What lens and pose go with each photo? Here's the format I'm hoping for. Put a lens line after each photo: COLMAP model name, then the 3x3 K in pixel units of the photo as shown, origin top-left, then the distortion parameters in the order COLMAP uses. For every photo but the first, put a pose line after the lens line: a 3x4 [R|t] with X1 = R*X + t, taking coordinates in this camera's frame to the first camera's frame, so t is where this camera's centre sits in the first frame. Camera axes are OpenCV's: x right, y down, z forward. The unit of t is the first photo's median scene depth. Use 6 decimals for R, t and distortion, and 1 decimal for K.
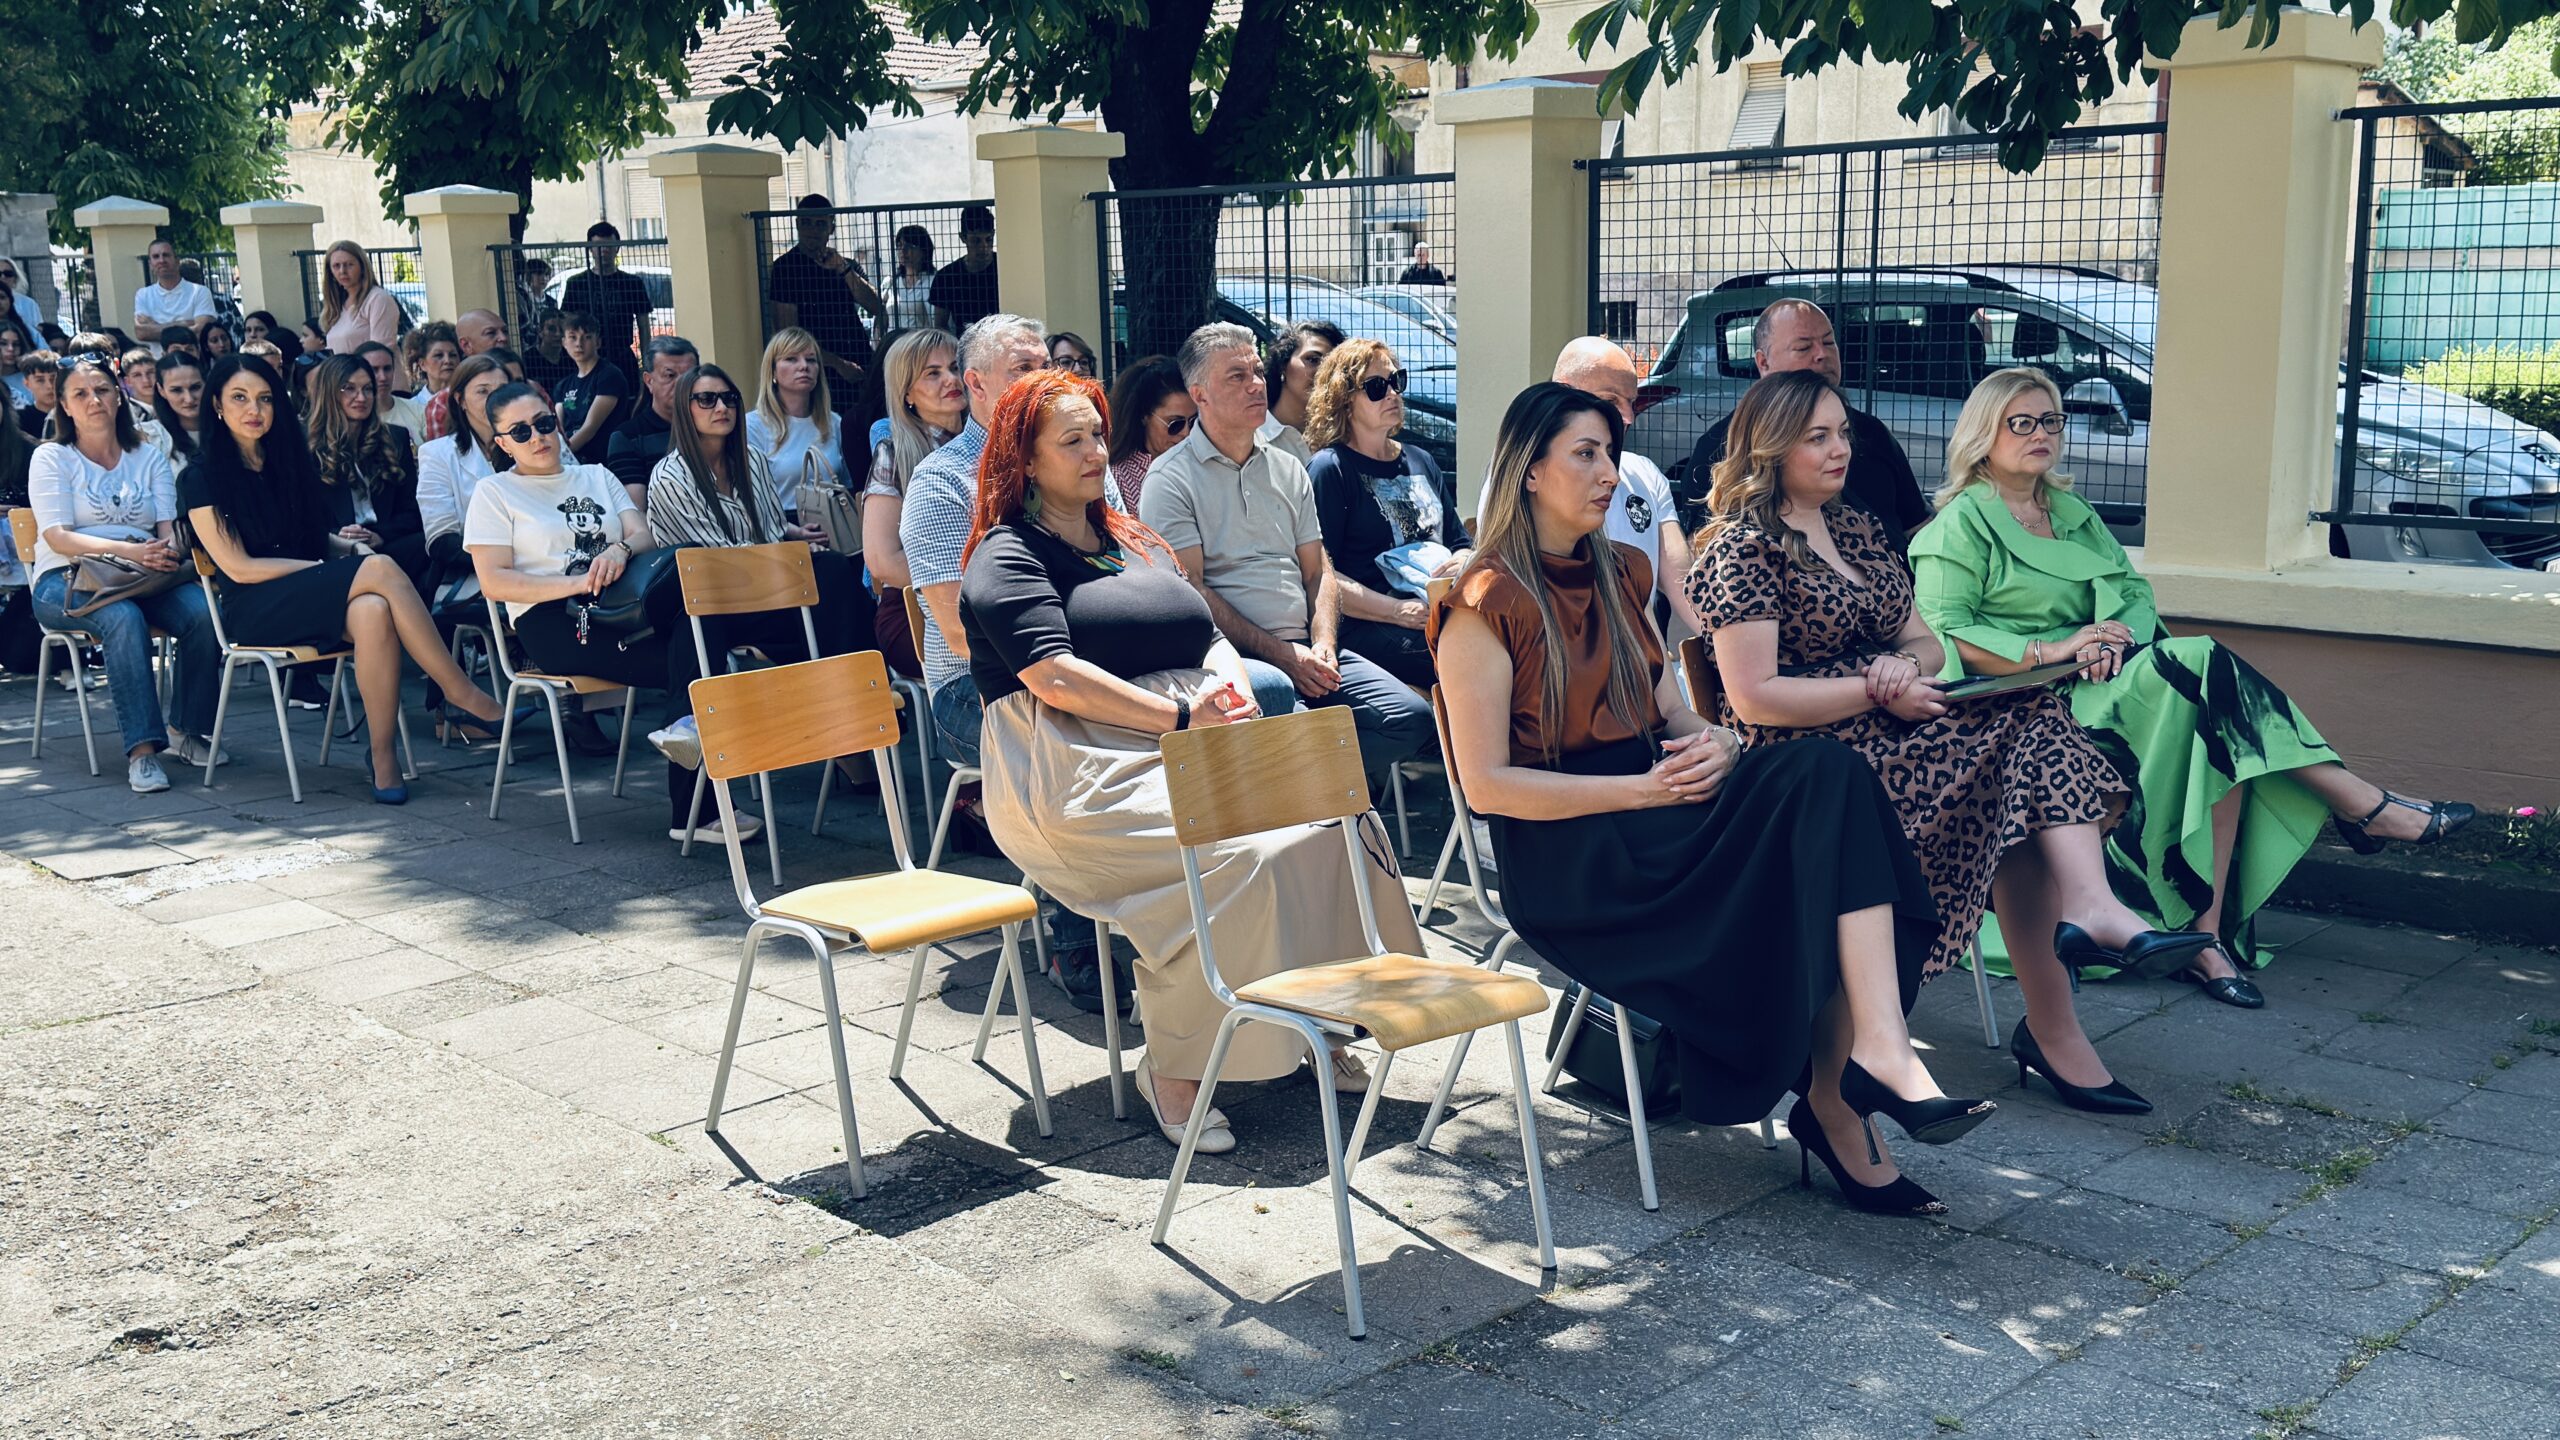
lens RADIAL K [[2396.4, 0, 1280.0], [0, 2396.4, 720.0], [0, 0, 1]] dist [0.003962, -0.005766]
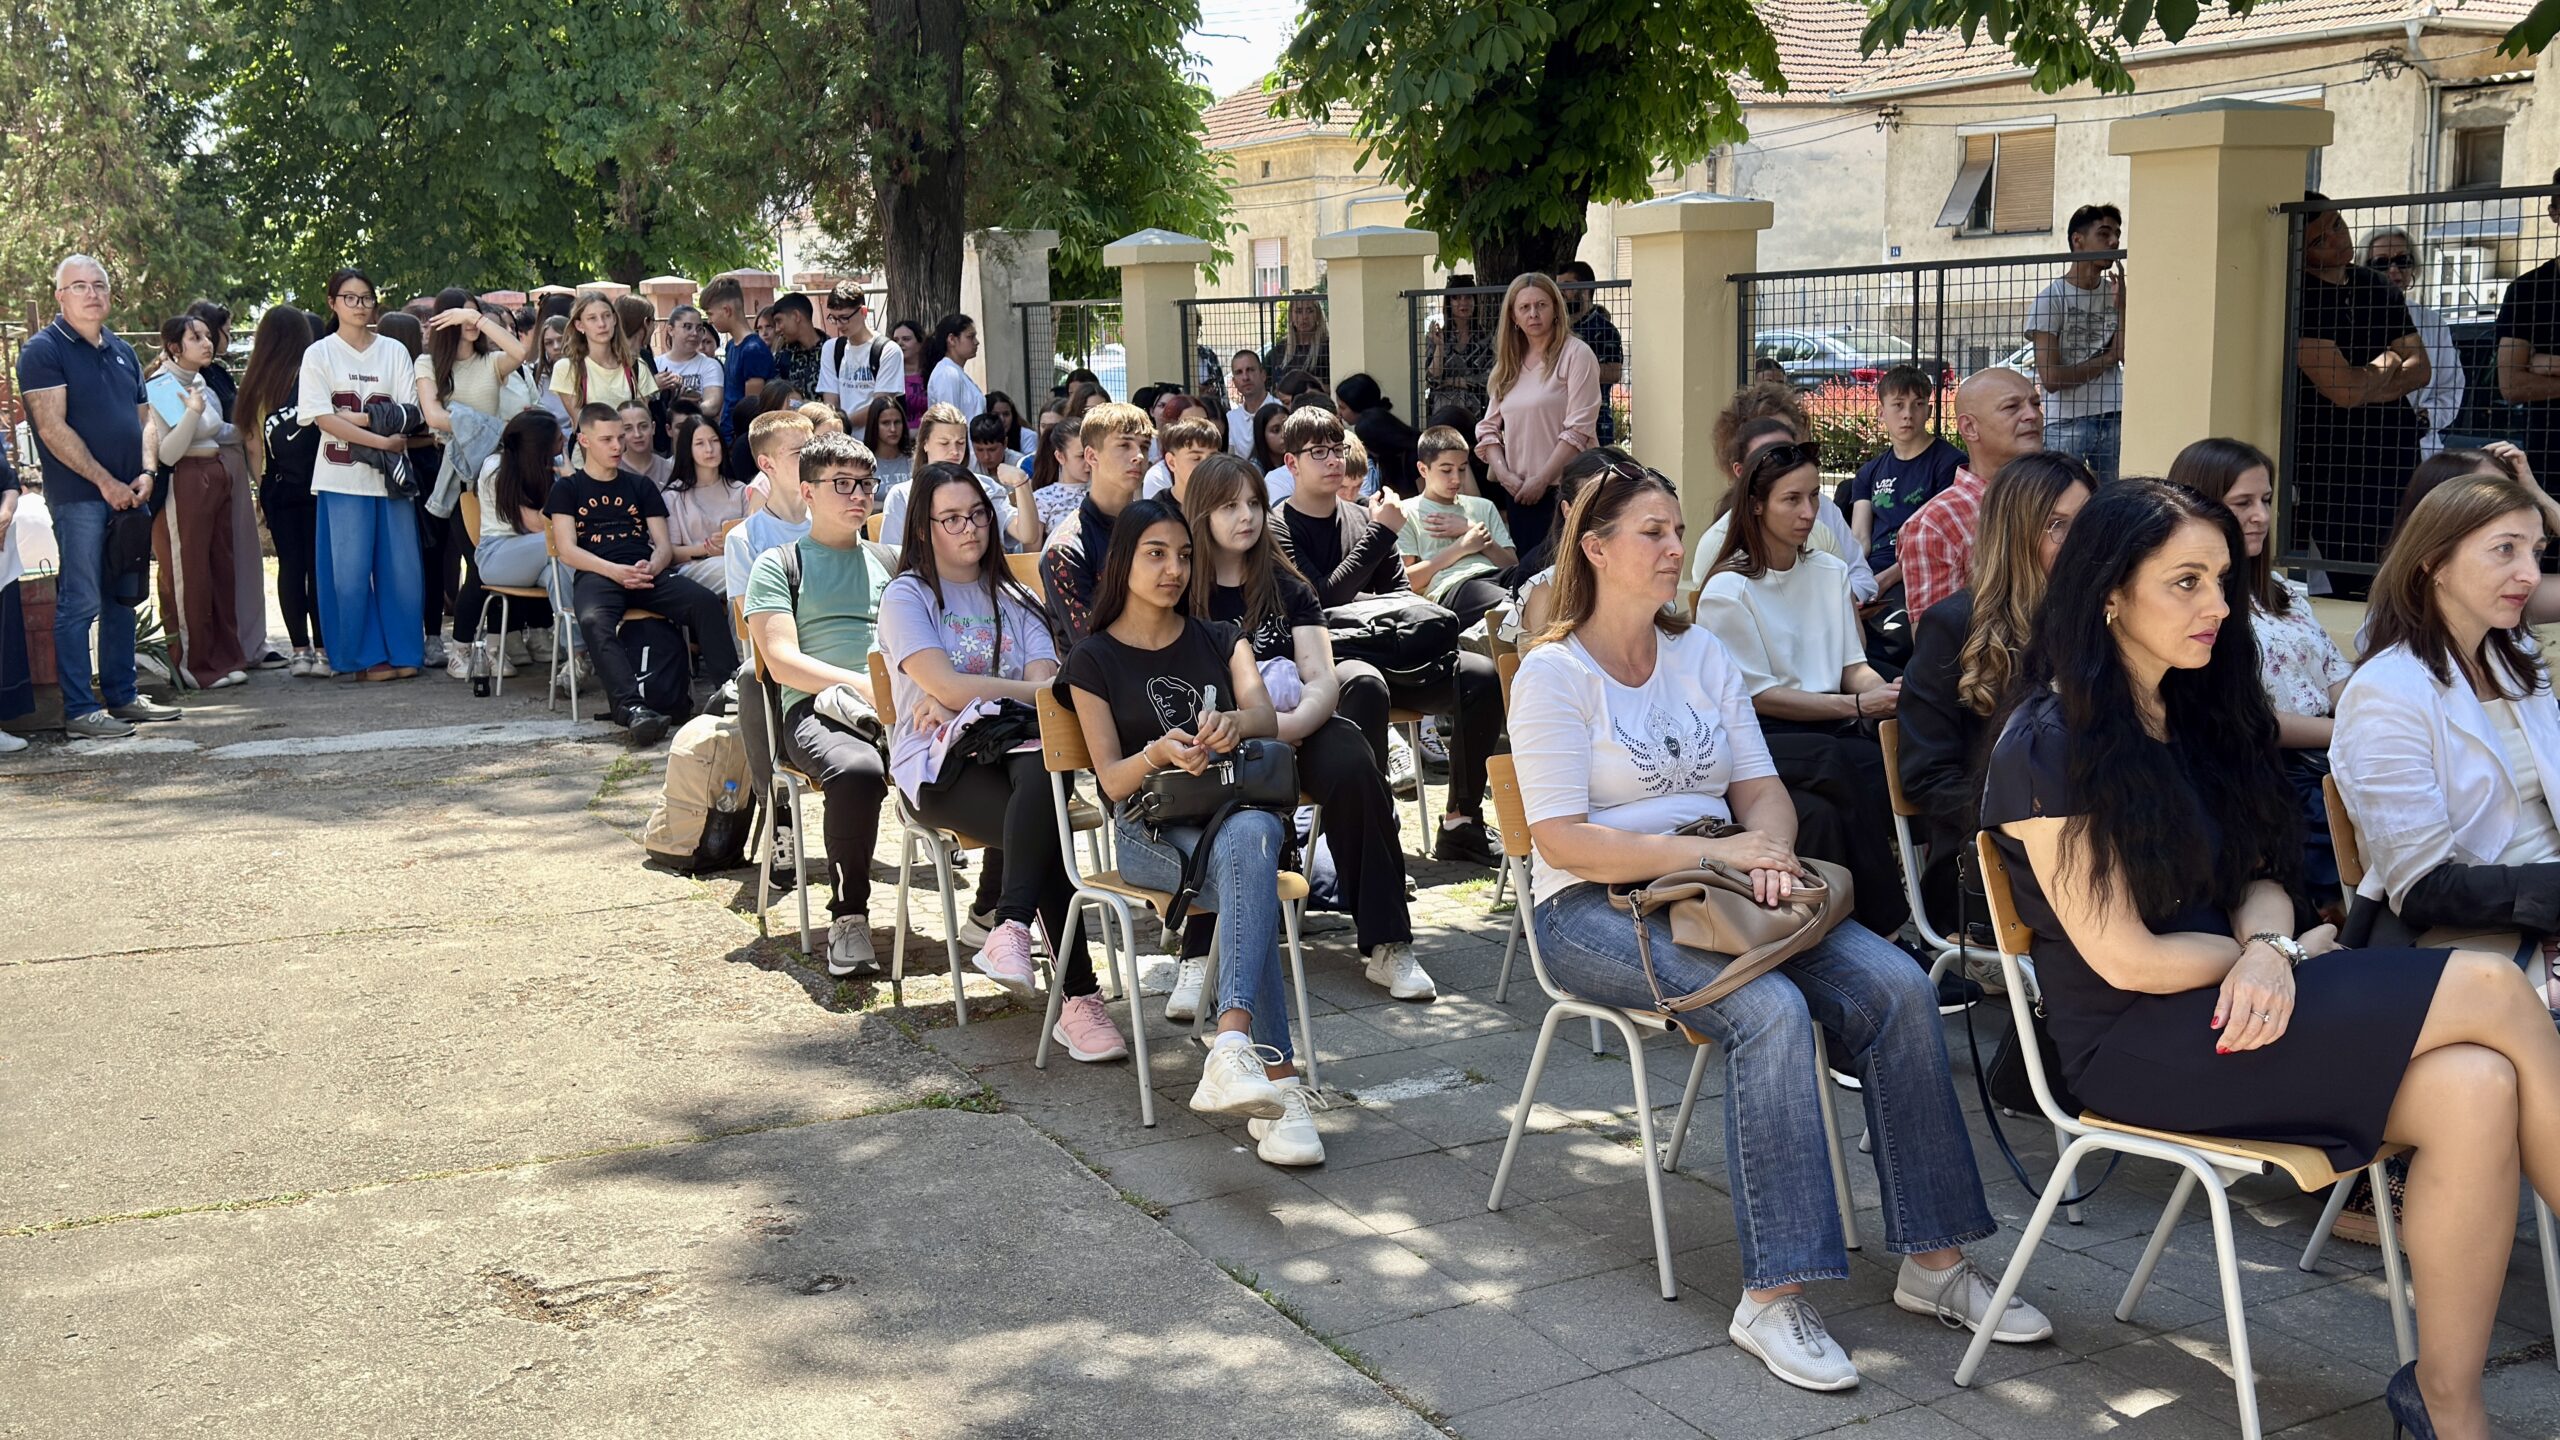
lens RADIAL K [[2447.0, 0, 1280.0], [0, 2447.0, 720.0], [0, 0, 1]] dist [0.149250, -0.368469]
pose [[0.951405, 0.037758, -0.305620, -0.226014], [-0.043930, 0.998946, -0.013341, -0.048248], [0.304794, 0.026119, 0.952060, 0.257568]]
